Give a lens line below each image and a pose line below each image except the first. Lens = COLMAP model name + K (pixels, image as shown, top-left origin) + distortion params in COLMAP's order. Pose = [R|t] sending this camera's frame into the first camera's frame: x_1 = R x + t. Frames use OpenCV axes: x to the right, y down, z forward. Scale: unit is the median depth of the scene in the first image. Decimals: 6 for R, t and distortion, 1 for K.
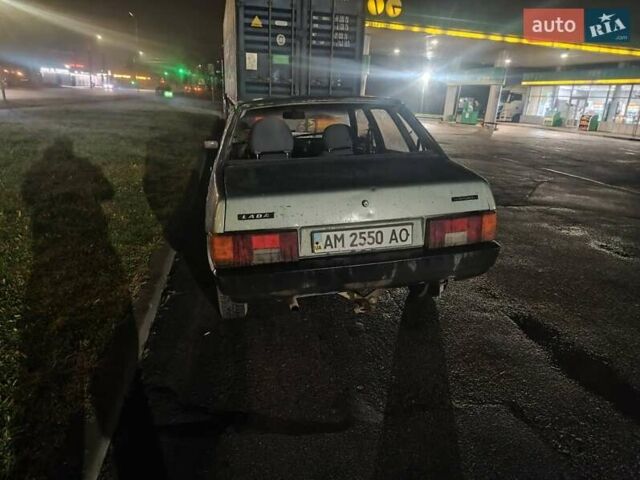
lens RADIAL K [[445.7, 0, 323.7], [0, 445.7, 242.8], [0, 0, 1]] dist [0.022443, -0.034131]
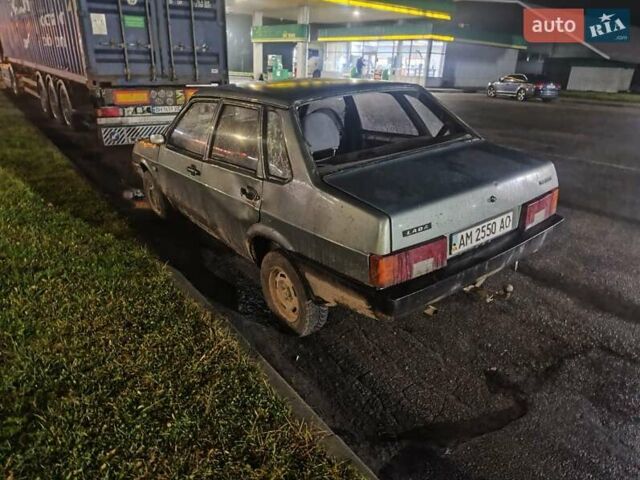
lens RADIAL K [[445.7, 0, 319.0], [0, 445.7, 243.2], [0, 0, 1]] dist [0.022443, -0.034131]
pose [[0.907035, -0.178854, 0.381180, -0.177247], [0.144164, 0.982498, 0.117956, -0.043258], [-0.395605, -0.052038, 0.916945, 0.052520]]
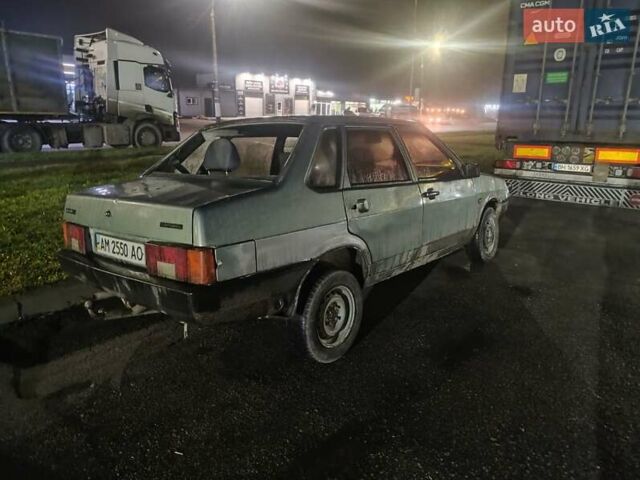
lens RADIAL K [[445.7, 0, 320.5], [0, 445.7, 237.1], [0, 0, 1]] dist [0.022443, -0.034131]
pose [[0.618924, 0.164257, -0.768084, 0.318912], [-0.224006, 0.974190, 0.027829, -0.045739], [0.752831, 0.154831, 0.639744, 0.182485]]
